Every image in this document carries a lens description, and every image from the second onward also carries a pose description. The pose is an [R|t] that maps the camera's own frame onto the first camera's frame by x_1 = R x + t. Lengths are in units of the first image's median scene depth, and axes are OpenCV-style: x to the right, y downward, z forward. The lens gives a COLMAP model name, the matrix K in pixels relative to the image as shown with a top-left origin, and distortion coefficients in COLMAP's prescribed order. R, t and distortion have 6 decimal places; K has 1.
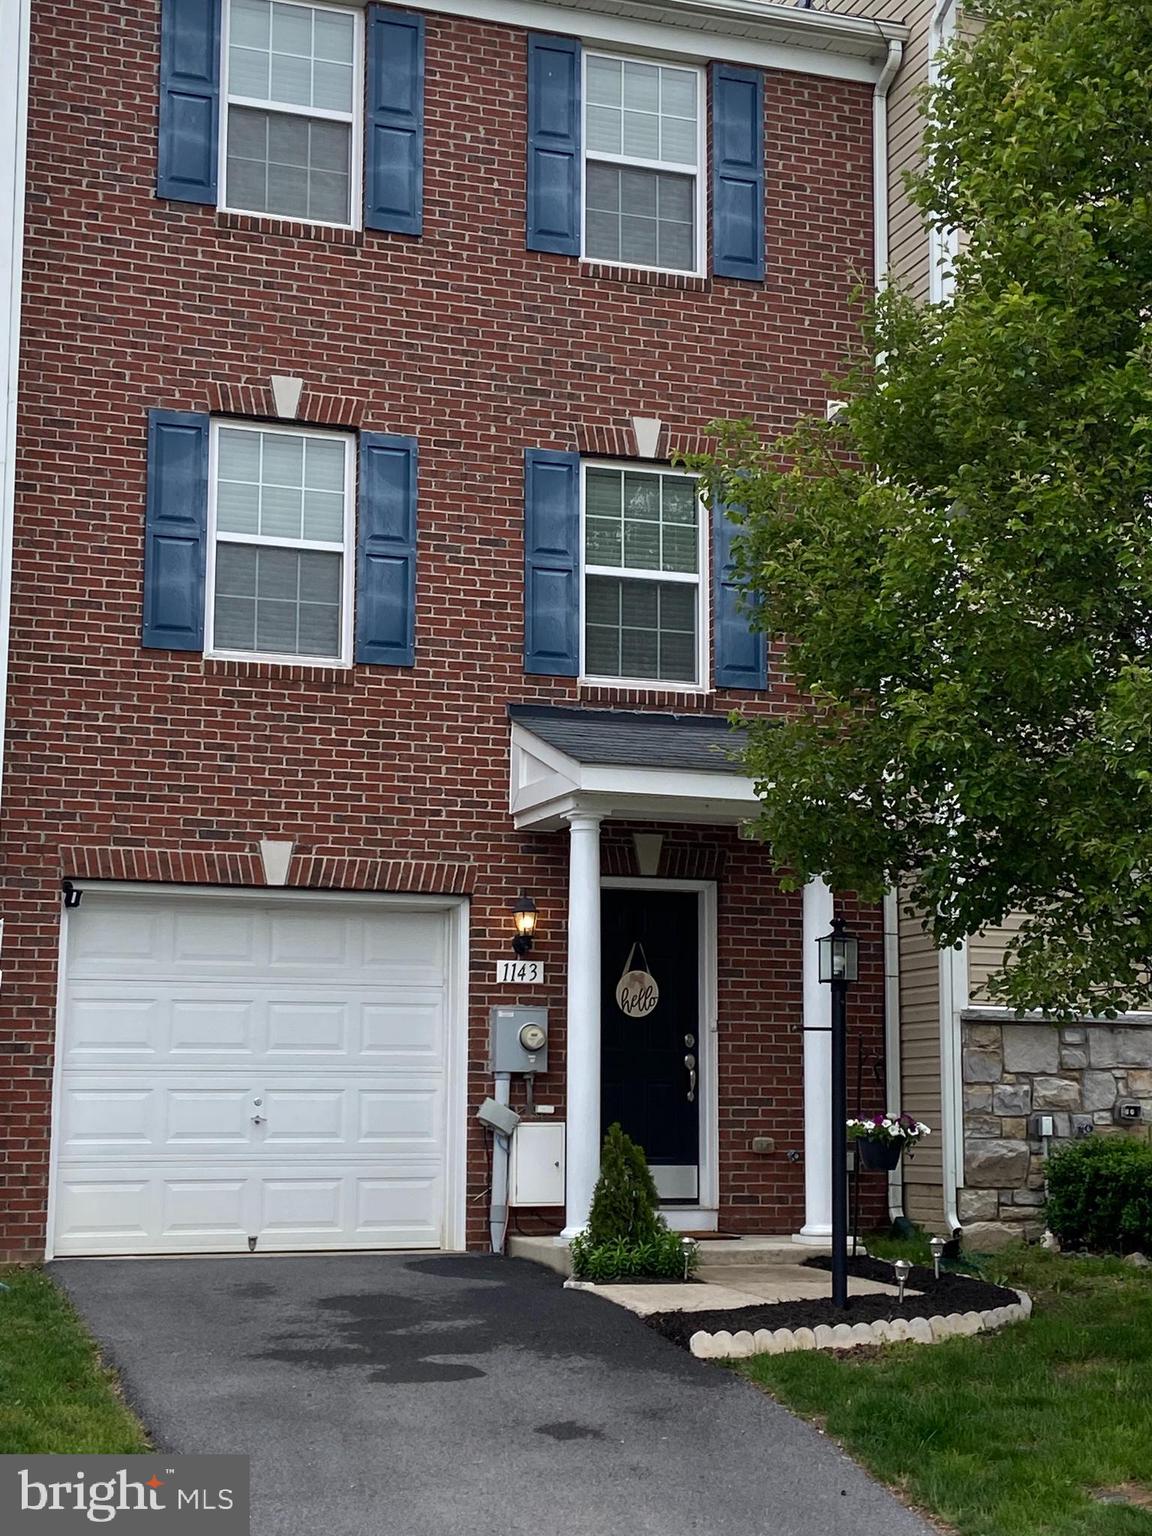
lens RADIAL K [[2429.5, 0, 576.0], [0, 2429.5, 768.0], [0, 0, 1]] dist [0.129425, -0.047180]
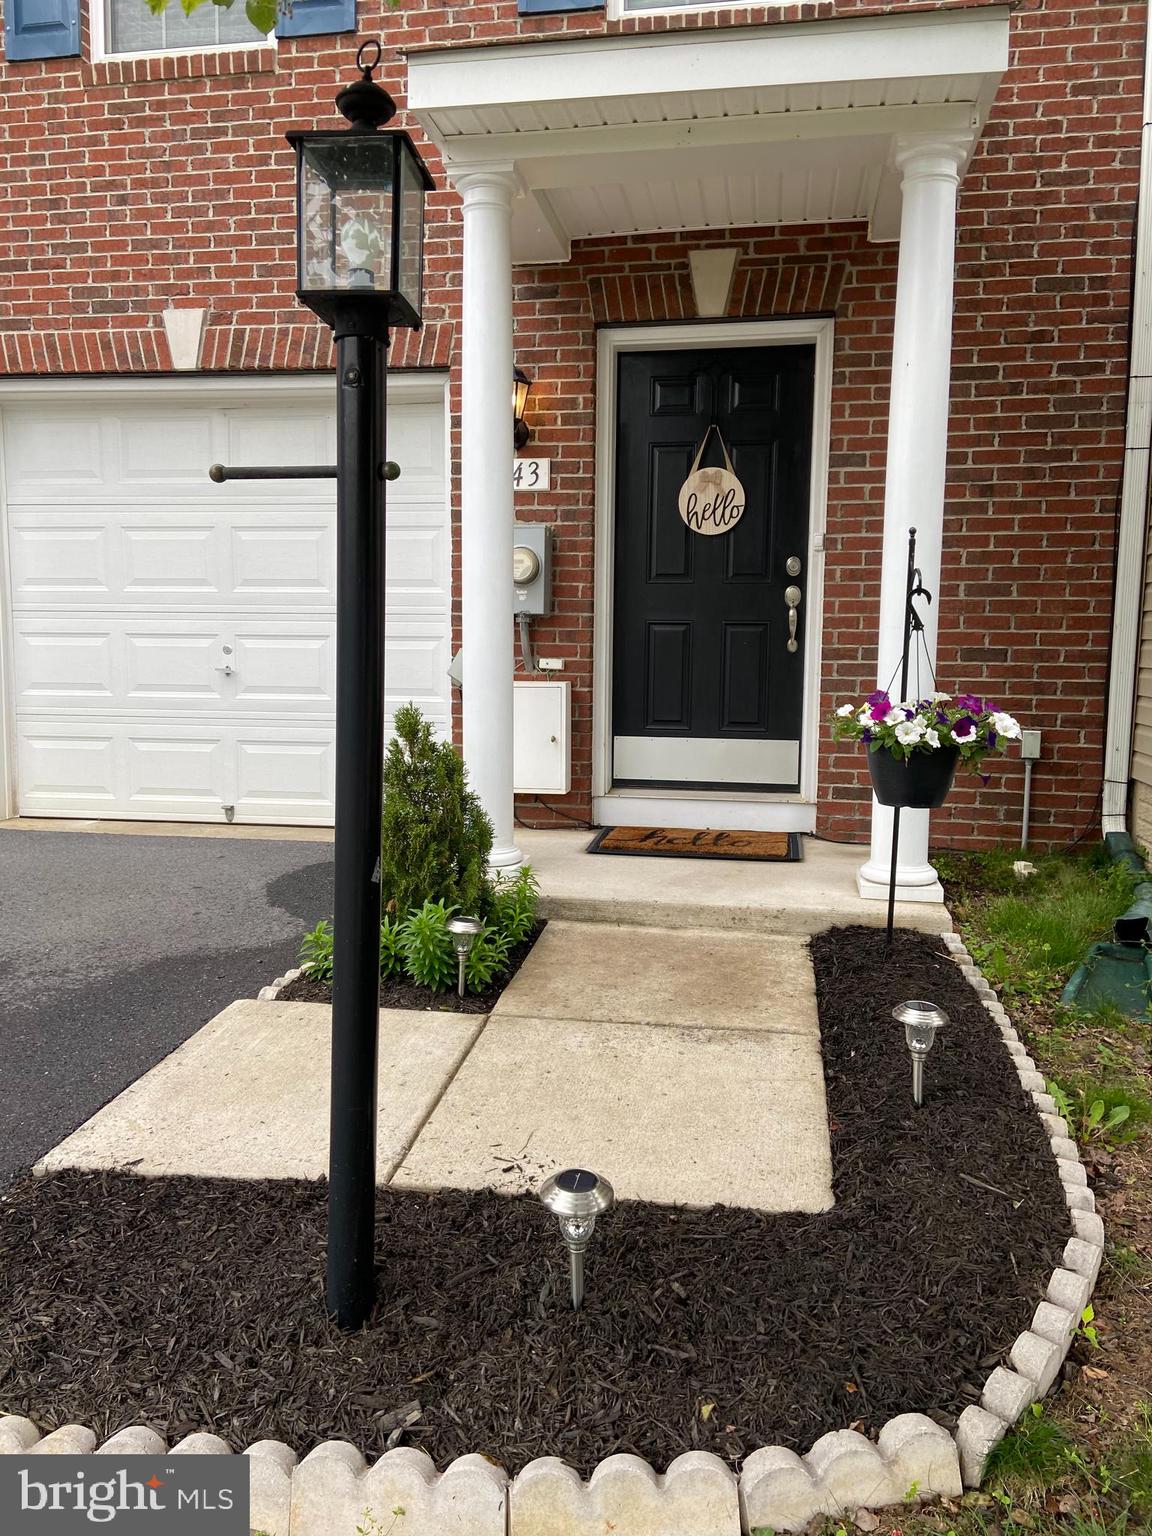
lens RADIAL K [[1128.1, 0, 576.4], [0, 1128.1, 749.3], [0, 0, 1]] dist [0.120882, -0.145294]
pose [[0.867003, 0.052660, -0.495512, 0.166569], [0.068287, 0.972463, 0.222830, 0.091041], [0.493601, -0.227031, 0.839532, 0.722025]]
